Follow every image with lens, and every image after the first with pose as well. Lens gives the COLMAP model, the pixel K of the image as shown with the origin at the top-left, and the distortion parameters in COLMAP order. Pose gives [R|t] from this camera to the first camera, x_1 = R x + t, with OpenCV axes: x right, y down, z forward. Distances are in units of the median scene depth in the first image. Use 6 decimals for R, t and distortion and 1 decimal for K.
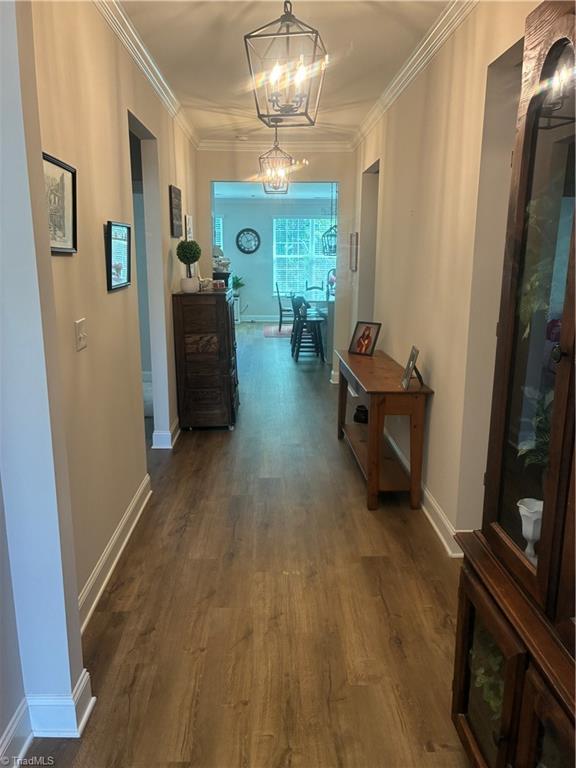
lens RADIAL K [[596.3, 0, 288.0], [0, 596.3, 384.0], [0, 0, 1]] dist [-0.002661, -0.001029]
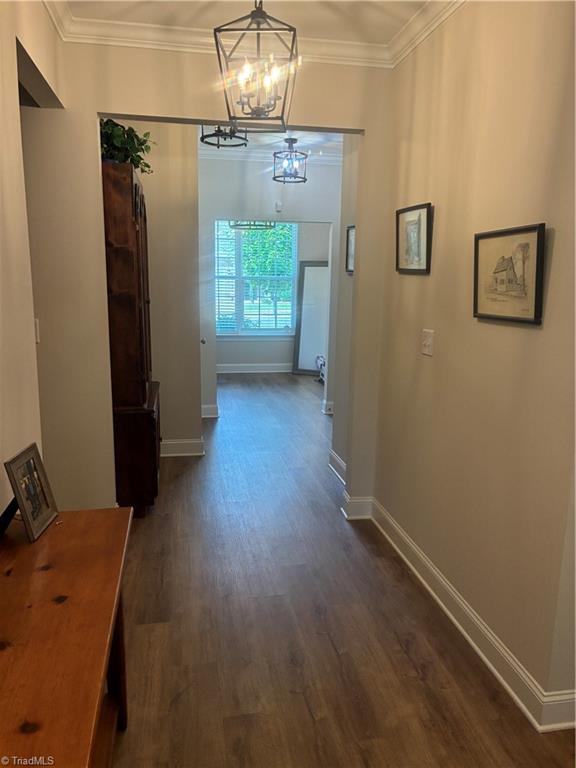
lens RADIAL K [[596.3, 0, 288.0], [0, 596.3, 384.0], [0, 0, 1]] dist [-0.002661, -0.001029]
pose [[-0.988887, 0.009041, -0.148394, 0.078557], [-0.049259, 0.921841, 0.384425, -0.362929], [0.140271, 0.387462, -0.911151, 1.680483]]
